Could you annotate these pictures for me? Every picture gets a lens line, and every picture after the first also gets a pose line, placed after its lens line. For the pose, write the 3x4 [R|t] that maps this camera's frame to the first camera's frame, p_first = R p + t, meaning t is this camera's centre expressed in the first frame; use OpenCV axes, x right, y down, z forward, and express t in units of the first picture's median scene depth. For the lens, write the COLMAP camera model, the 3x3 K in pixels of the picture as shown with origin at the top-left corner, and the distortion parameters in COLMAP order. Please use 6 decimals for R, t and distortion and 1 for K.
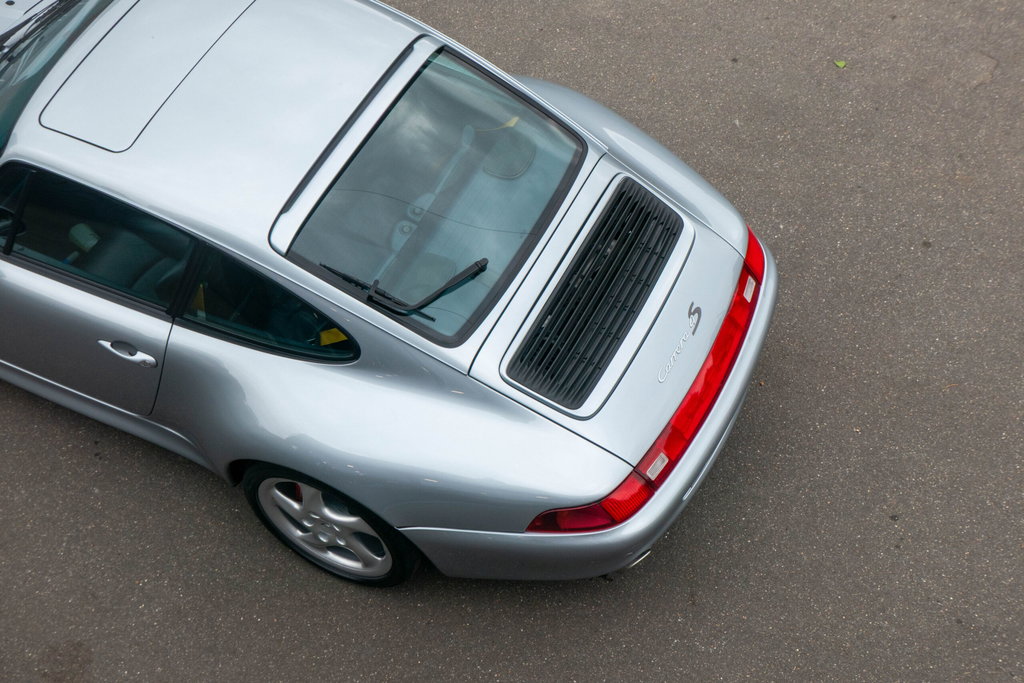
lens RADIAL K [[1541.9, 0, 512.8], [0, 1541.9, 325.9], [0, 0, 1]] dist [-0.001972, -0.062059]
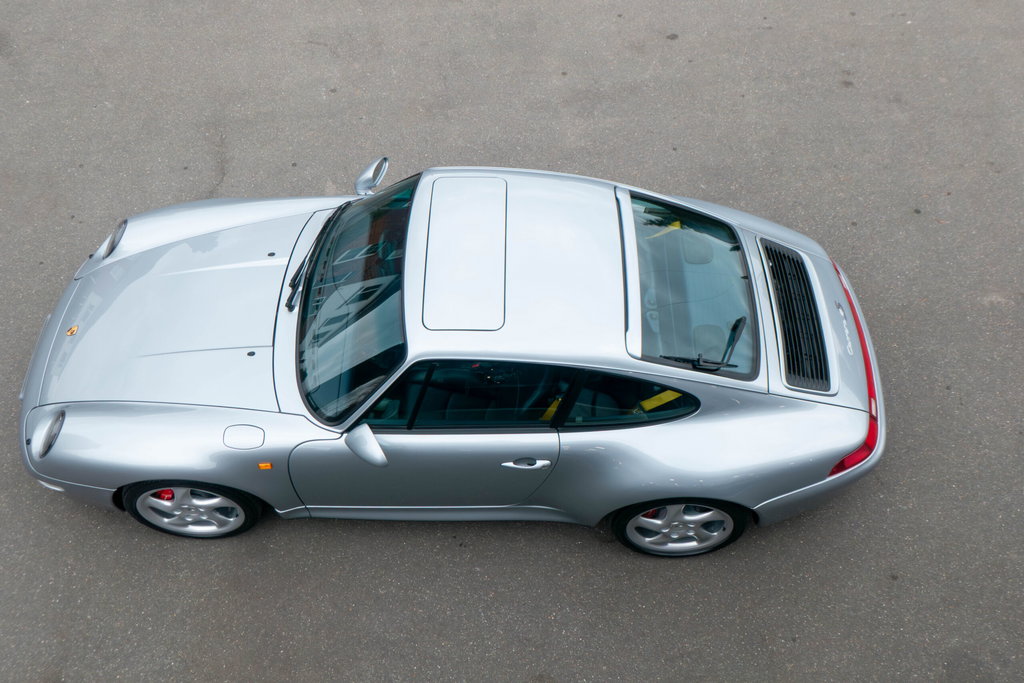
lens RADIAL K [[998.5, 0, 508.8], [0, 998.5, 312.4], [0, 0, 1]] dist [0.006144, -0.013168]
pose [[0.899960, -0.321442, 0.294530, -0.467113], [0.324259, 0.945094, 0.040650, -0.147918], [-0.291425, 0.058921, 0.954777, 0.133129]]
